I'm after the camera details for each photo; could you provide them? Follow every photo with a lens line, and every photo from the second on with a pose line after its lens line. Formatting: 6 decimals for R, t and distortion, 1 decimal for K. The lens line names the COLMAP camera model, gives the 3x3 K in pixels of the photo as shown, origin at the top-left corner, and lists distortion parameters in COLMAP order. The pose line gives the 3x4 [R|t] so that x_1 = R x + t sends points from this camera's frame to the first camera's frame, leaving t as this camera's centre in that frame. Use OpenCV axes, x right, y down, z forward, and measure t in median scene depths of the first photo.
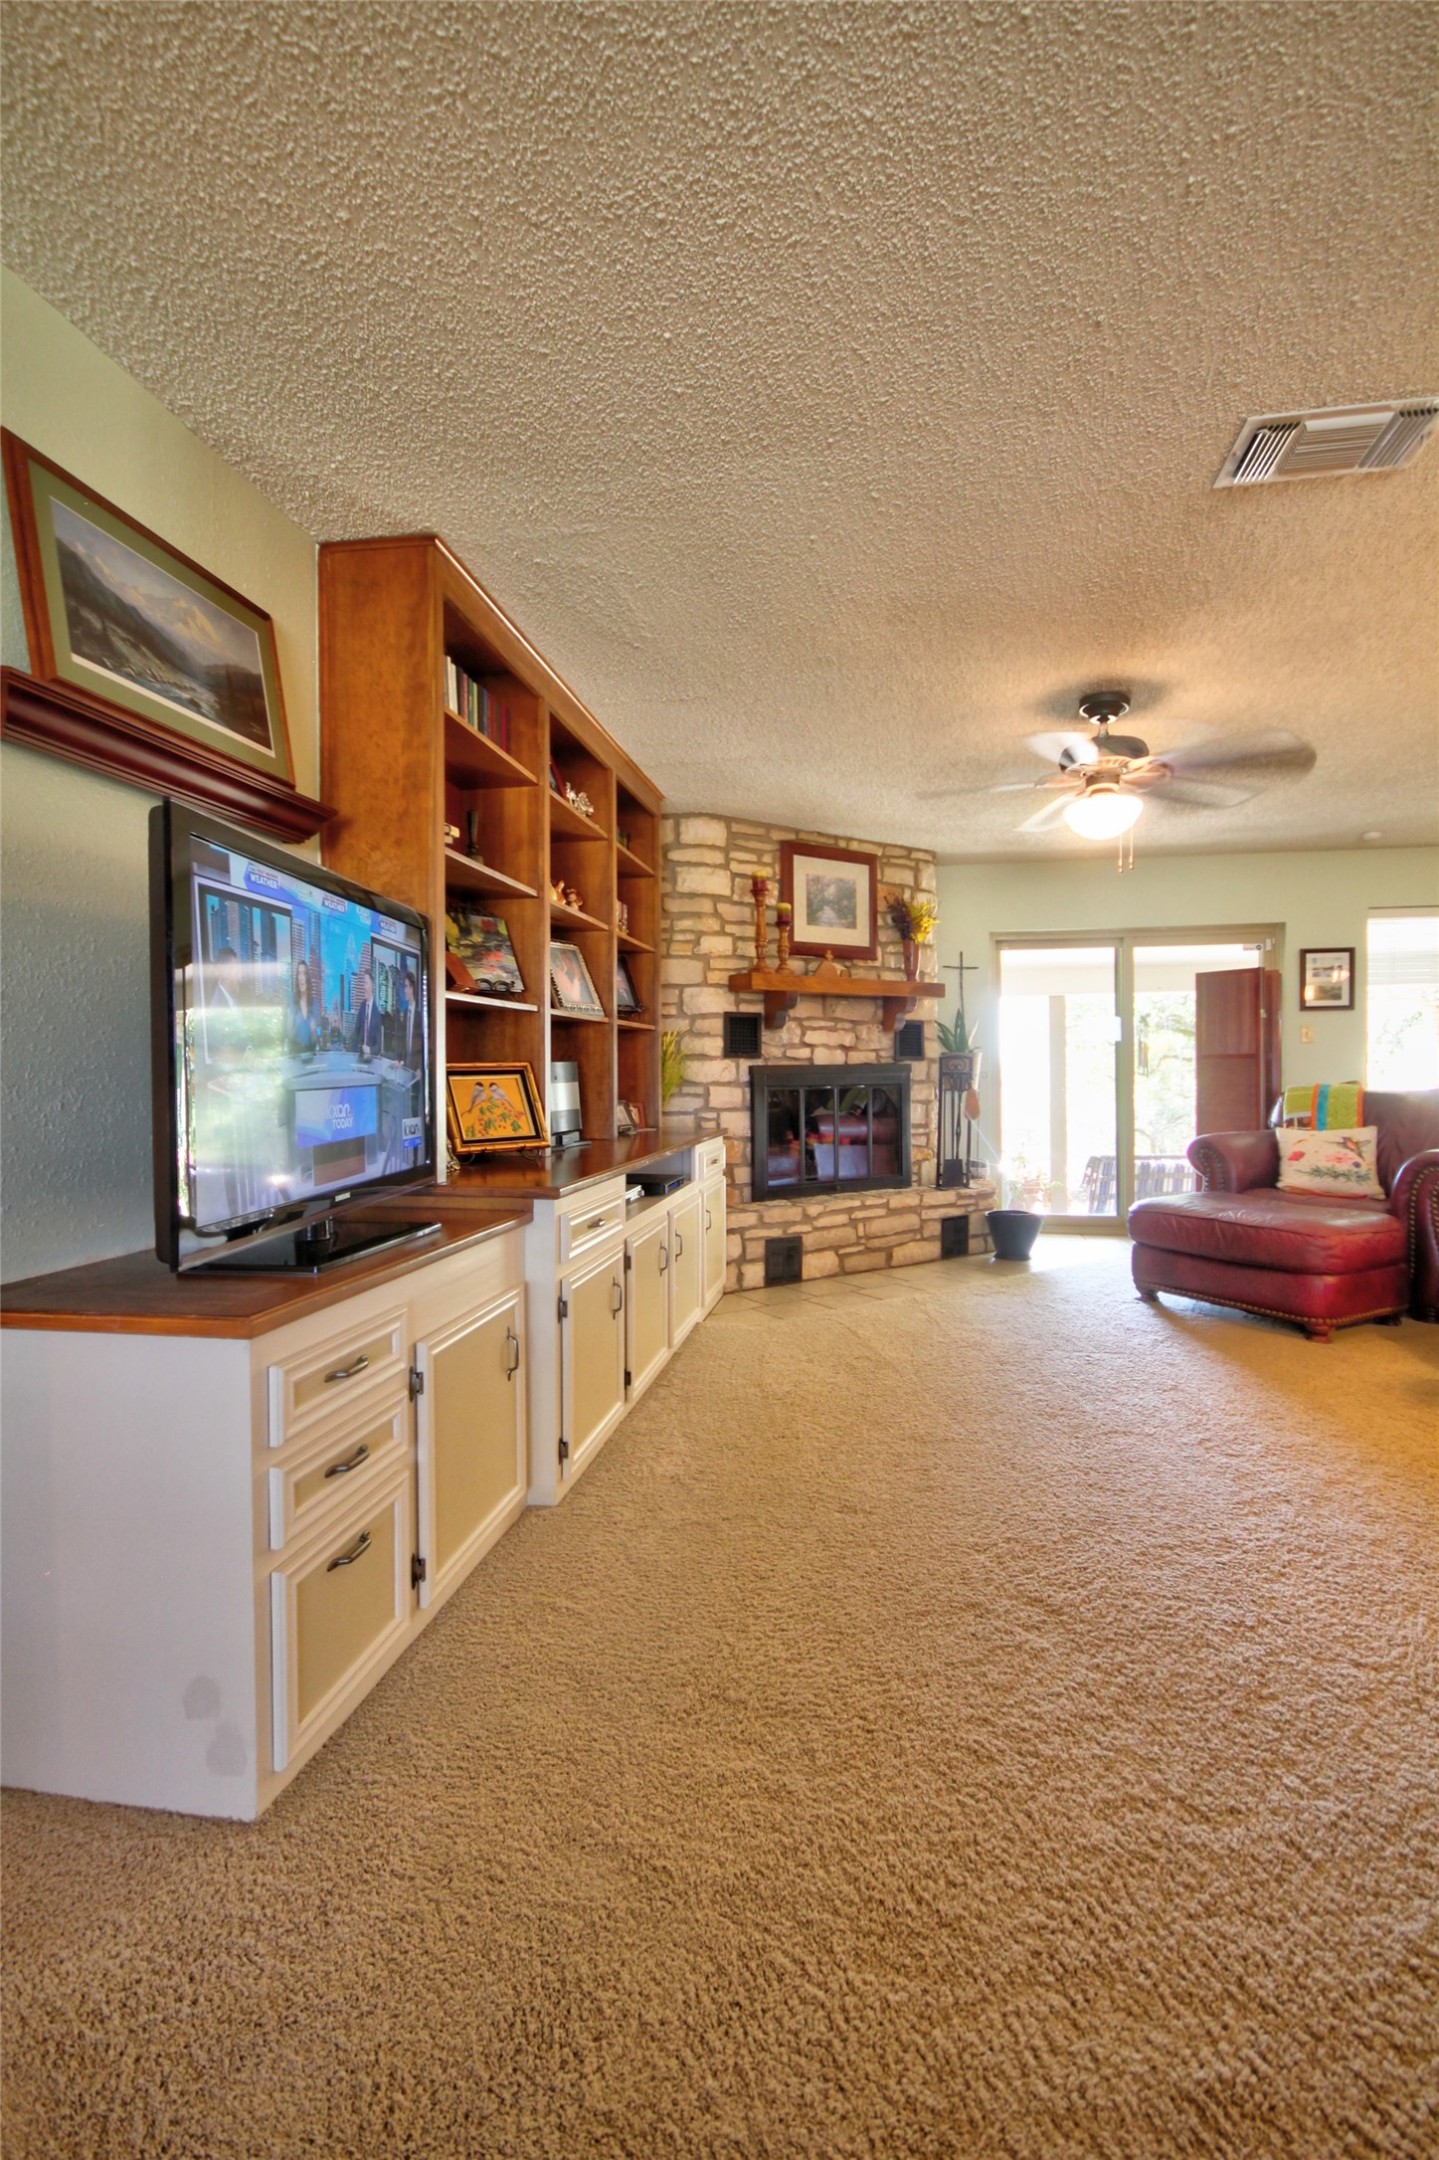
lens RADIAL K [[1020.4, 0, 719.2], [0, 1020.4, 1081.0], [0, 0, 1]] dist [-0.010377, 0.002278]
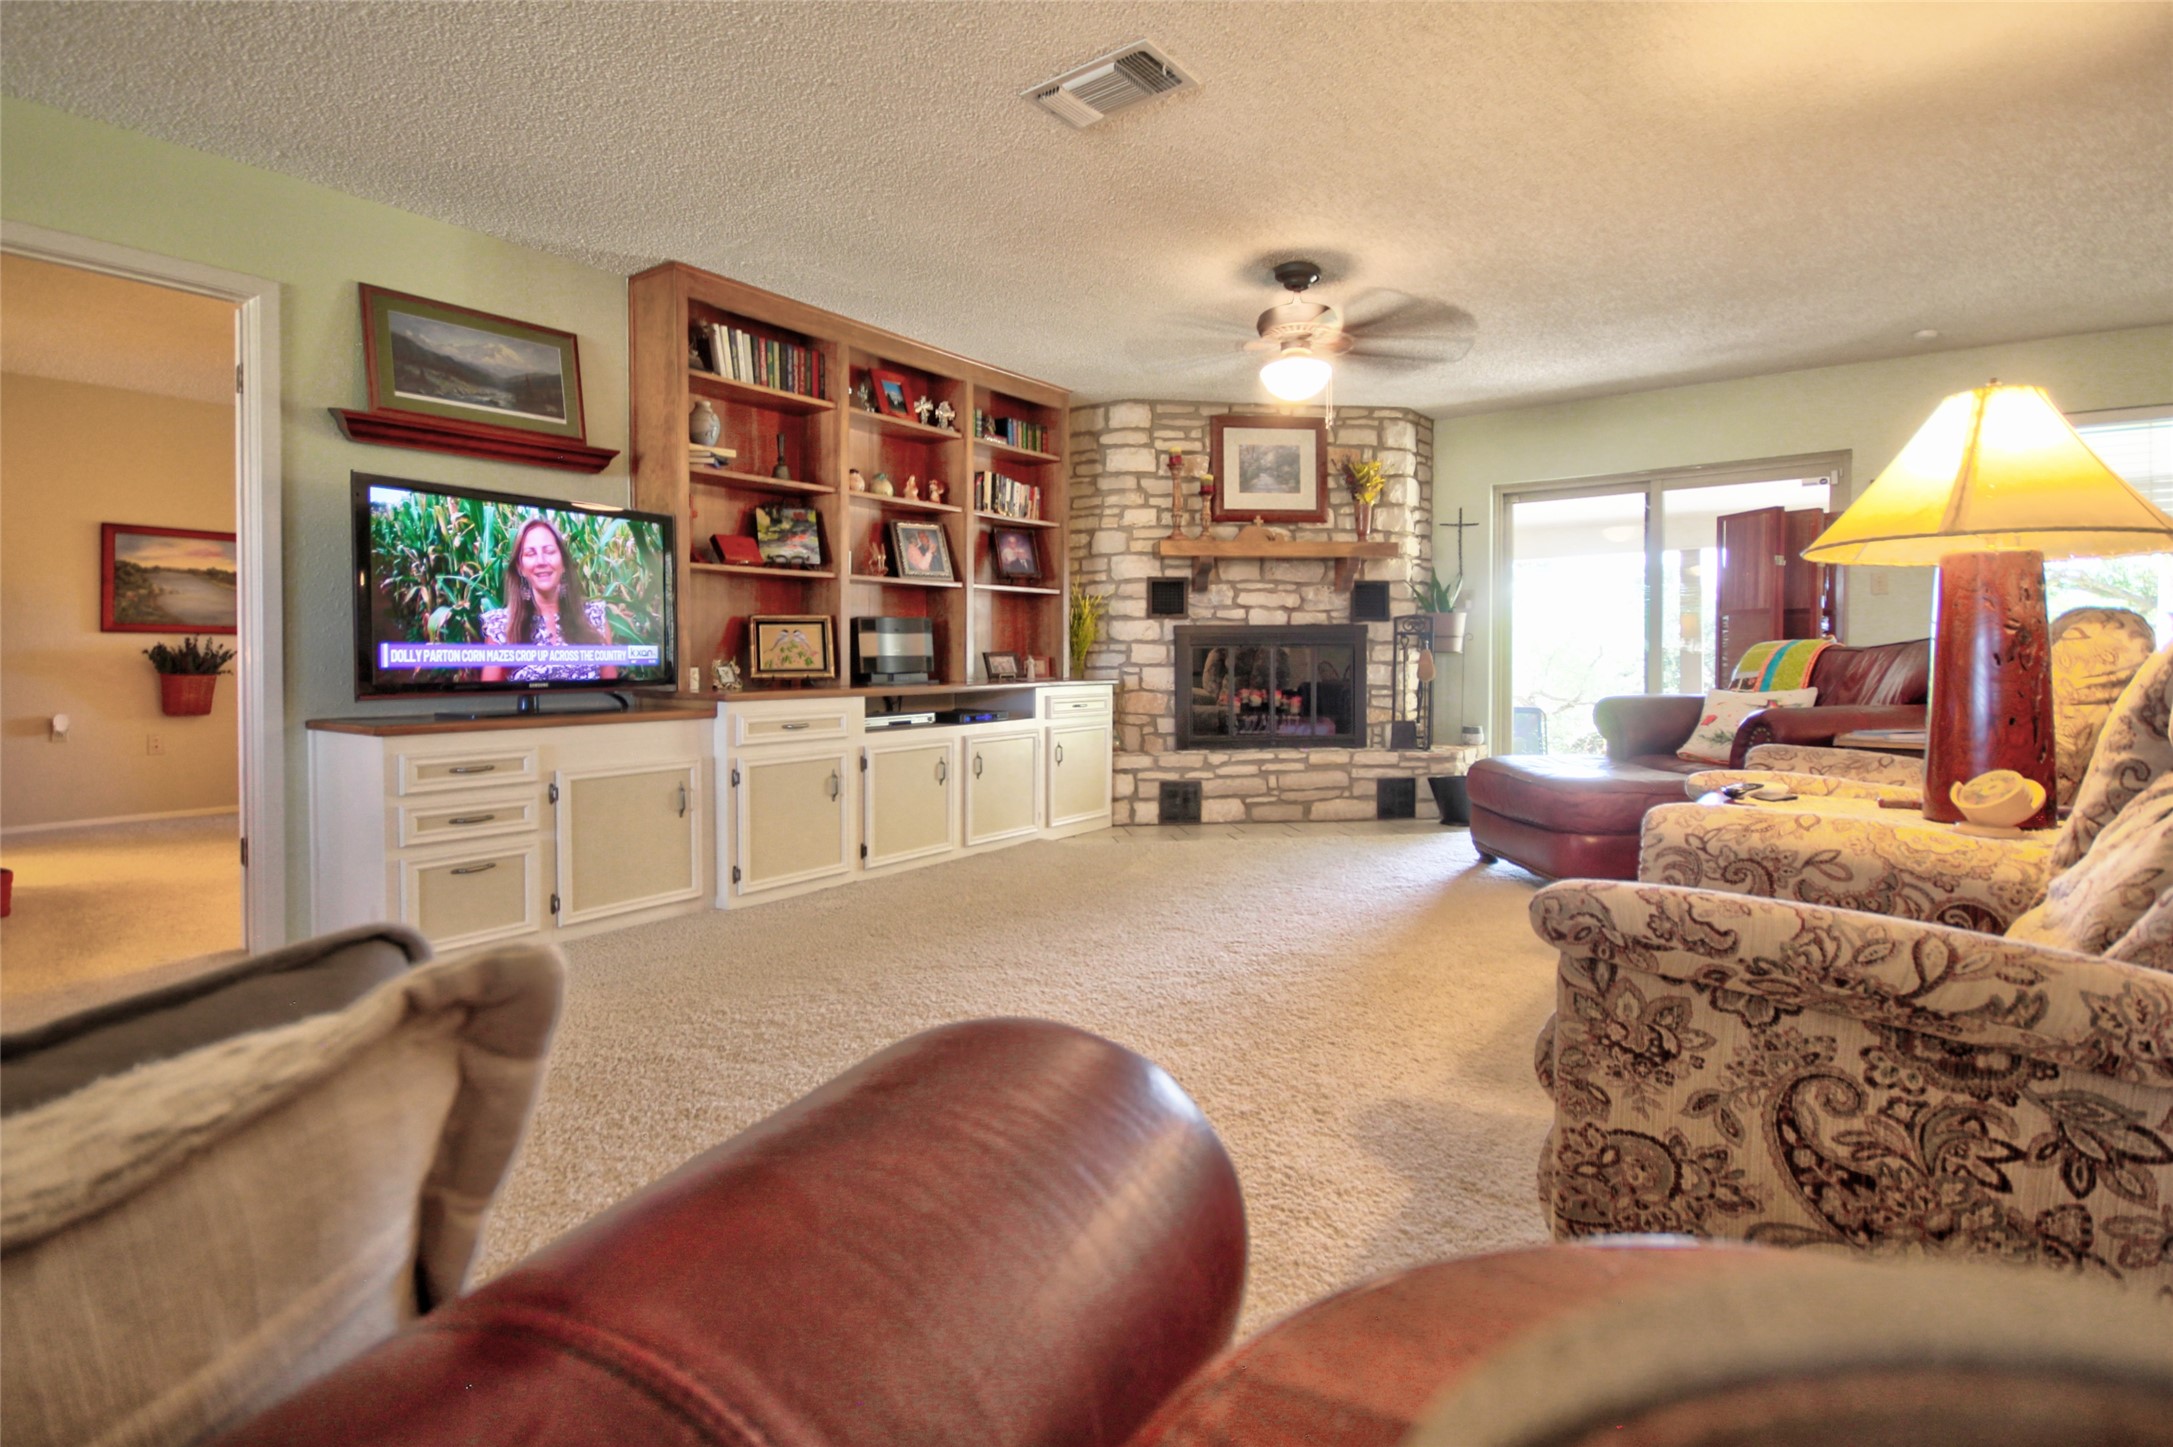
lens RADIAL K [[1026.6, 0, 1052.3], [0, 1026.6, 664.7], [0, 0, 1]] dist [-0.010377, 0.002278]
pose [[0.880654, 0.011308, -0.473625, 0.434760], [-0.009297, 0.999935, 0.006587, 0.021134], [0.473669, -0.001397, 0.880702, -0.032320]]
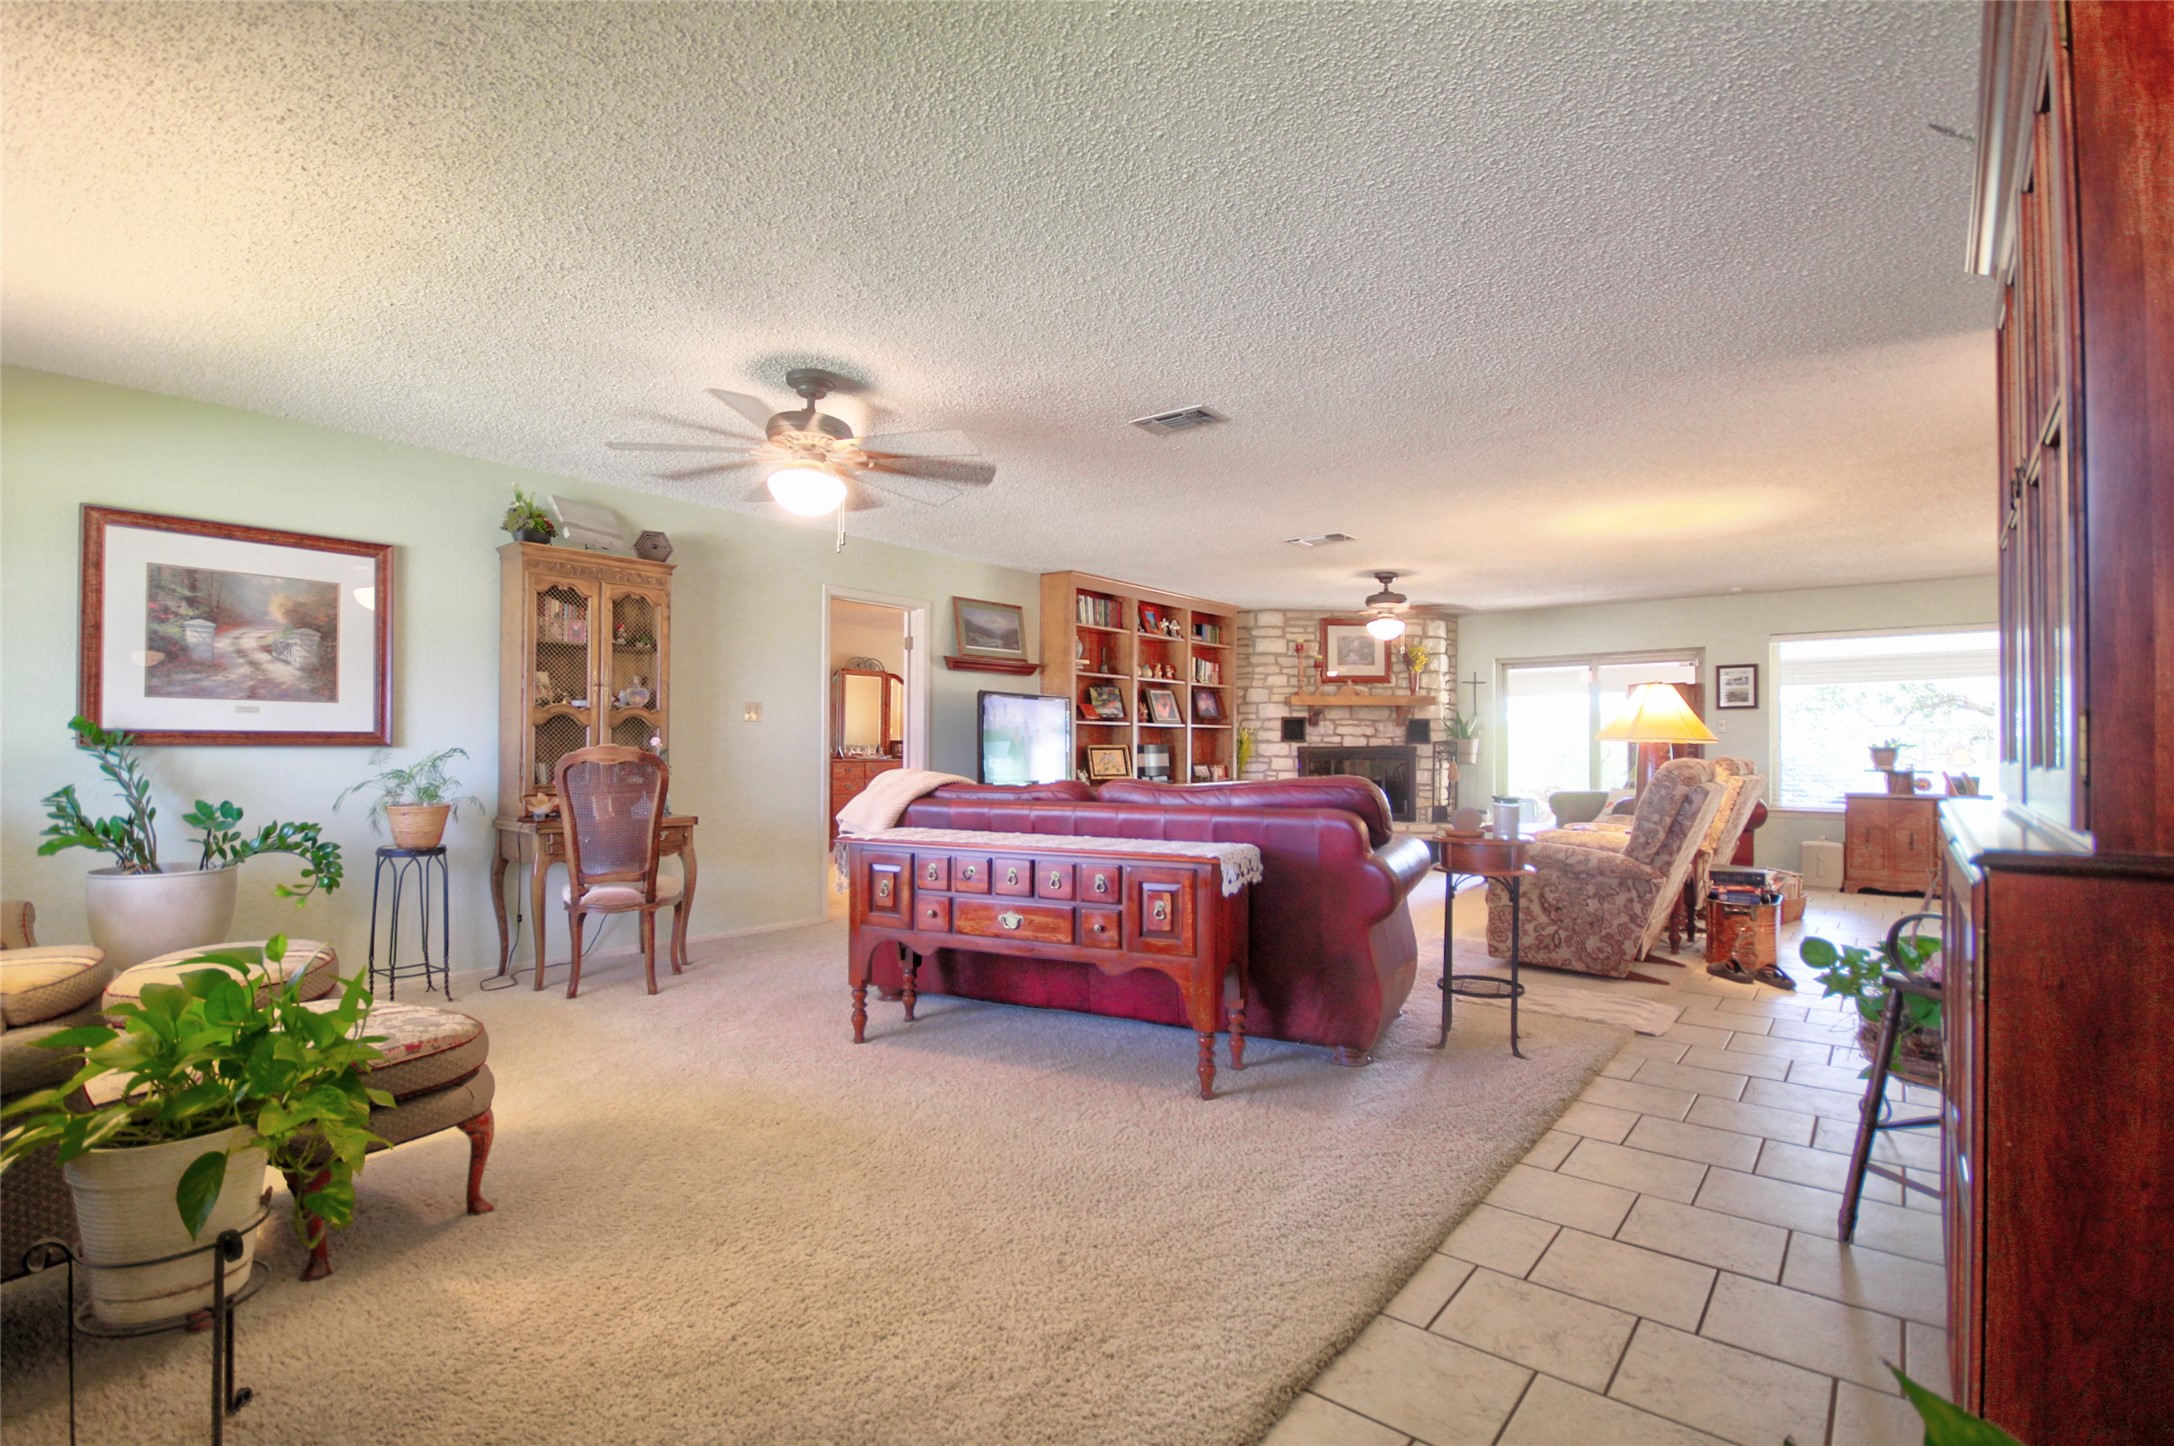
lens RADIAL K [[1027.1, 0, 1063.3], [0, 1027.1, 737.2], [0, 0, 1]] dist [-0.010377, 0.002278]
pose [[0.871980, 0.002900, -0.489533, 0.548954], [-0.011741, 0.999819, -0.014990, 0.000464], [0.489401, 0.018818, 0.871856, -0.765150]]
